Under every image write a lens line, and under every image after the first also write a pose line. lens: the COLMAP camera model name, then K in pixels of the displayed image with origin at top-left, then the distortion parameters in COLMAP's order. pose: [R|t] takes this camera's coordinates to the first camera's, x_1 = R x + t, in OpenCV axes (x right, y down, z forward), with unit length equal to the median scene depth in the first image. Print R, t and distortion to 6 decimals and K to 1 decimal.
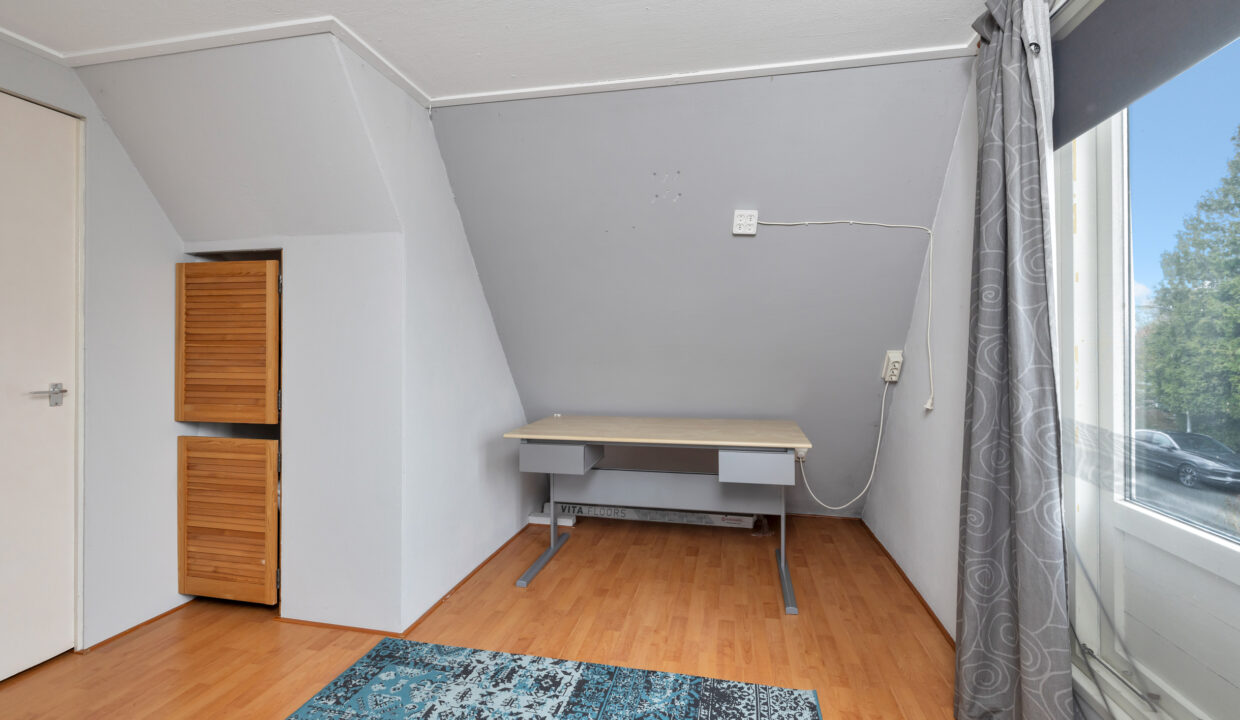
lens RADIAL K [[529.7, 0, 627.8], [0, 529.7, 349.4], [0, 0, 1]] dist [-0.000077, -0.000405]
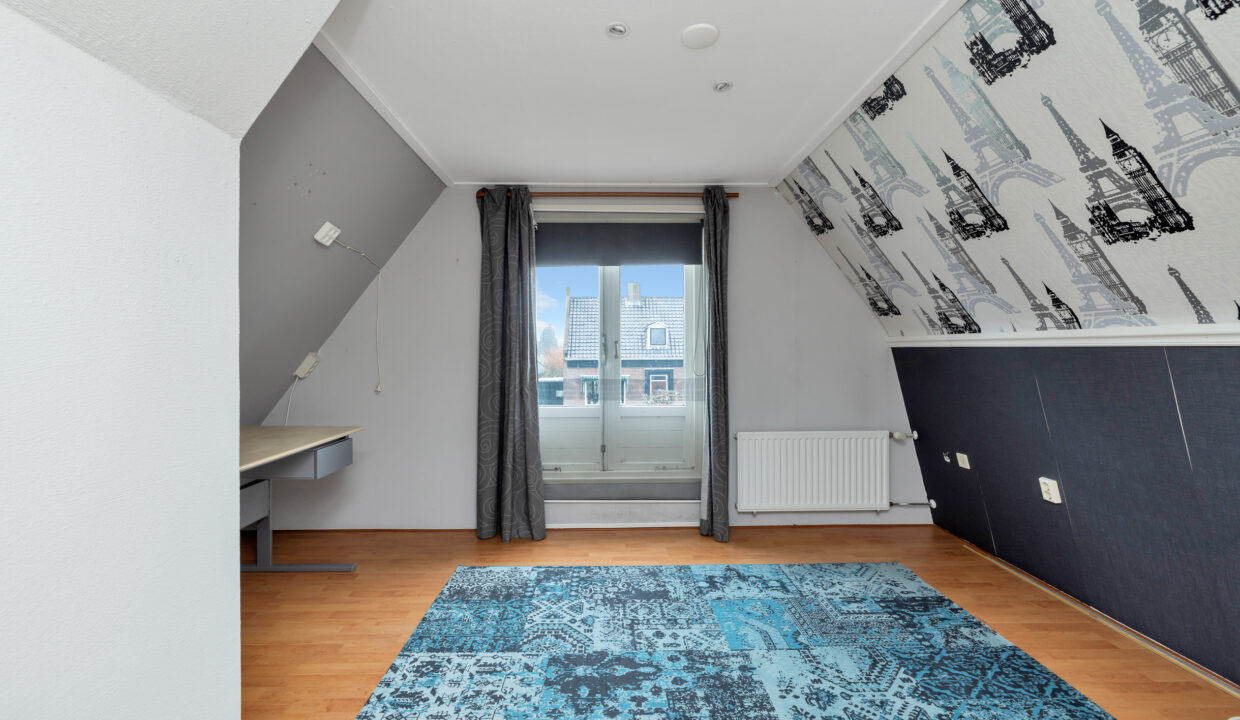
lens RADIAL K [[529.7, 0, 607.2], [0, 529.7, 358.3], [0, 0, 1]] dist [-0.000077, -0.000405]
pose [[-0.229425, -0.013688, 0.973230, -1.016344], [-0.006921, 0.999899, 0.012431, -0.005511], [-0.973302, -0.003884, -0.229497, 0.724676]]
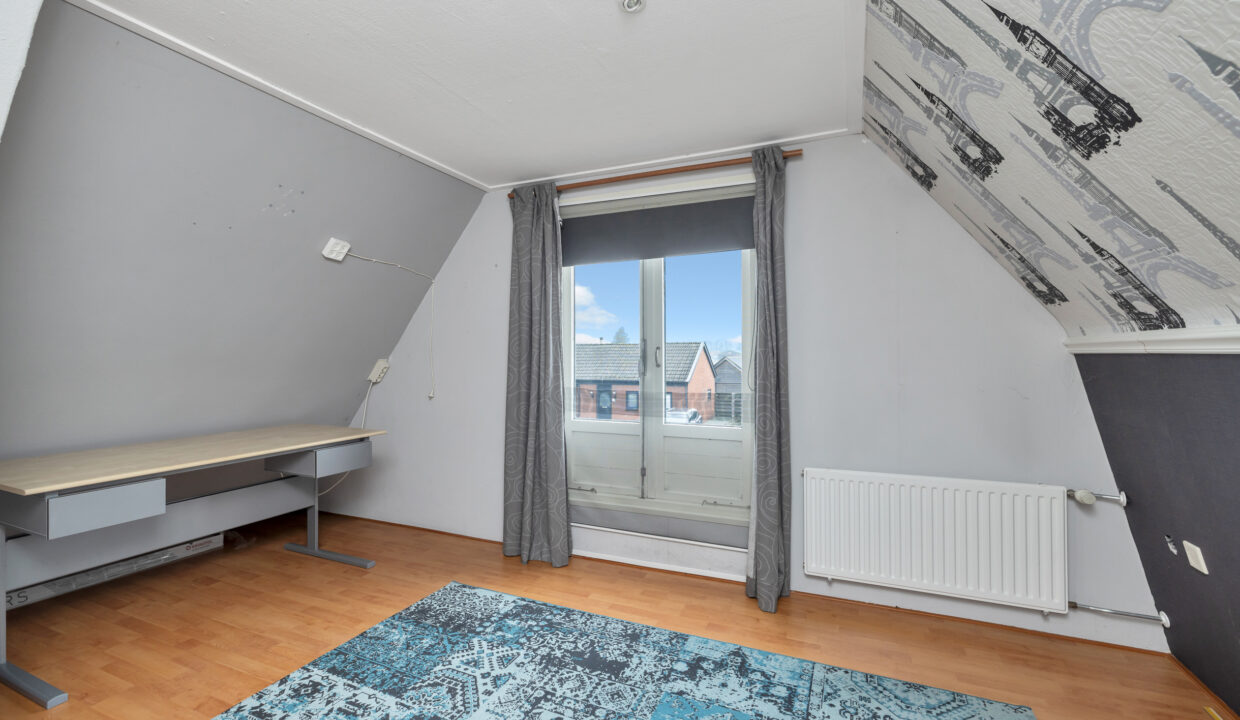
lens RADIAL K [[529.7, 0, 607.0], [0, 529.7, 356.7], [0, 0, 1]] dist [-0.000077, -0.000405]
pose [[0.214378, -0.001041, 0.976750, -0.826175], [-0.007475, 0.999968, 0.002706, -0.014844], [-0.976722, -0.007881, 0.214363, 0.180770]]
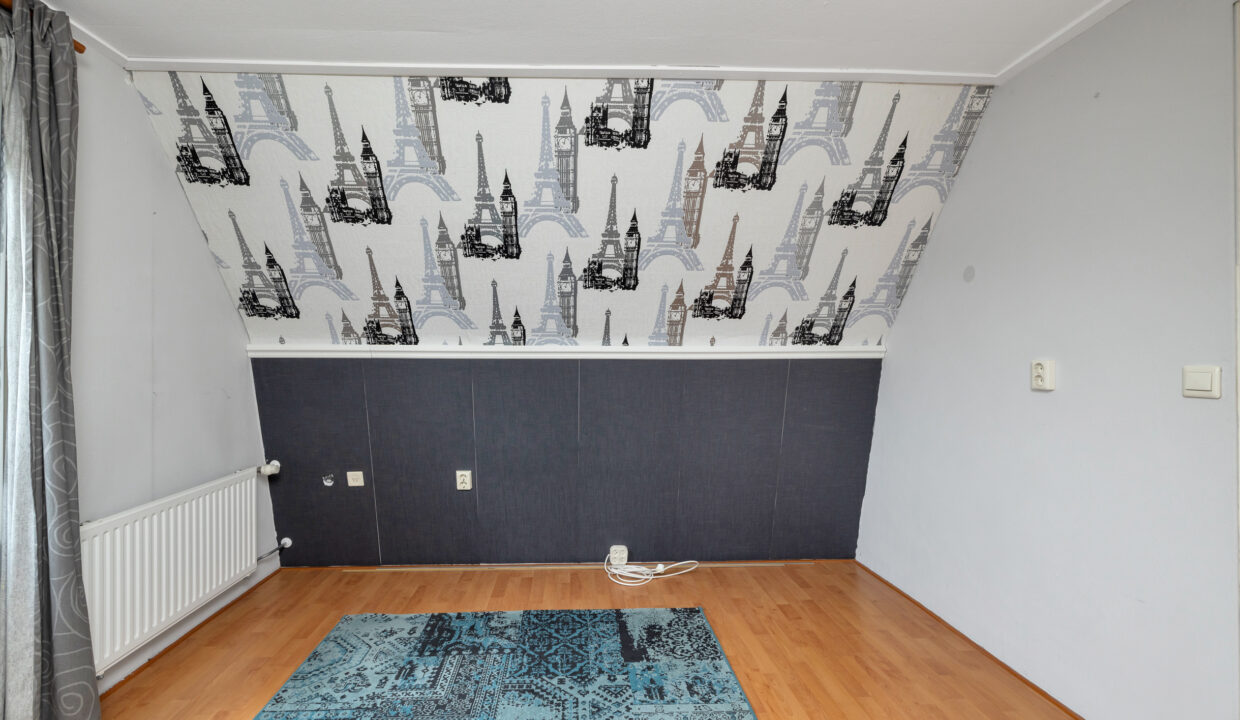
lens RADIAL K [[529.7, 0, 619.2], [0, 529.7, 359.9], [0, 0, 1]] dist [-0.000077, -0.000405]
pose [[-0.961483, 0.001241, -0.274861, -0.161889], [0.003338, 0.999969, -0.007165, -0.008476], [0.274844, -0.007806, -0.961457, 0.934615]]
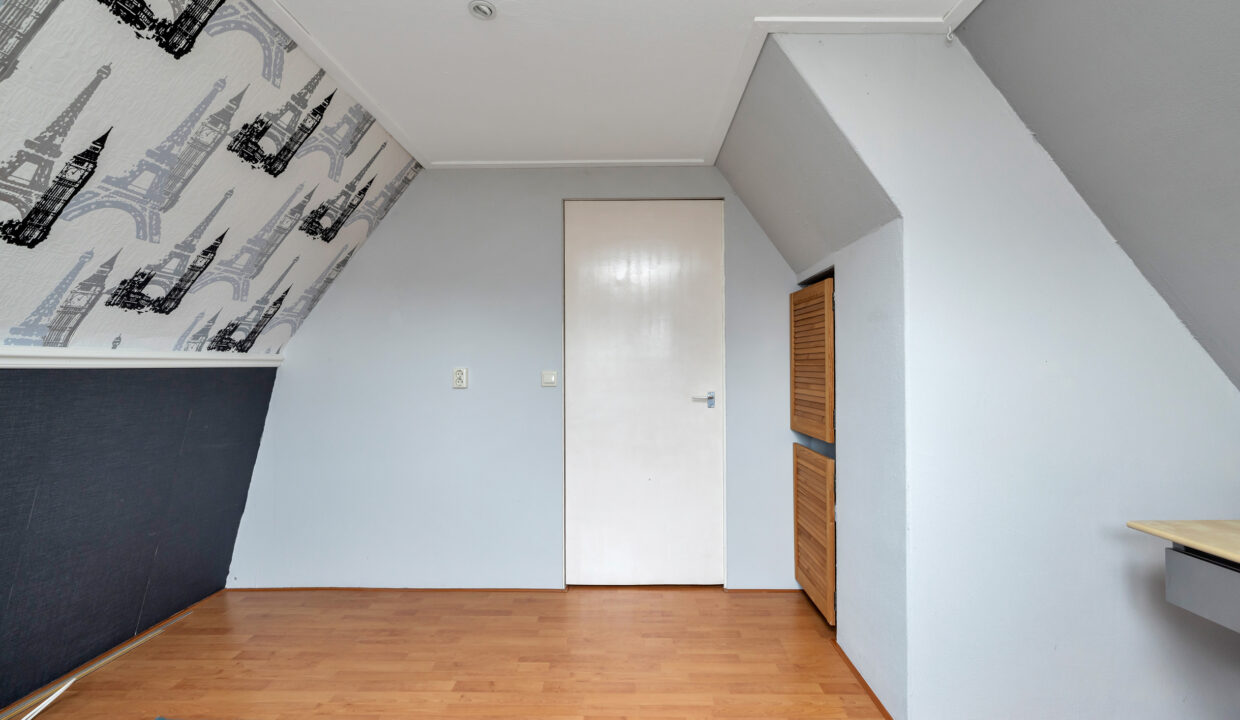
lens RADIAL K [[529.7, 0, 582.8], [0, 529.7, 363.7], [0, 0, 1]] dist [-0.000077, -0.000405]
pose [[0.143818, -0.008916, -0.989564, 0.256015], [0.014780, 0.999867, -0.006861, -0.007846], [0.989494, -0.013639, 0.143931, 0.415820]]
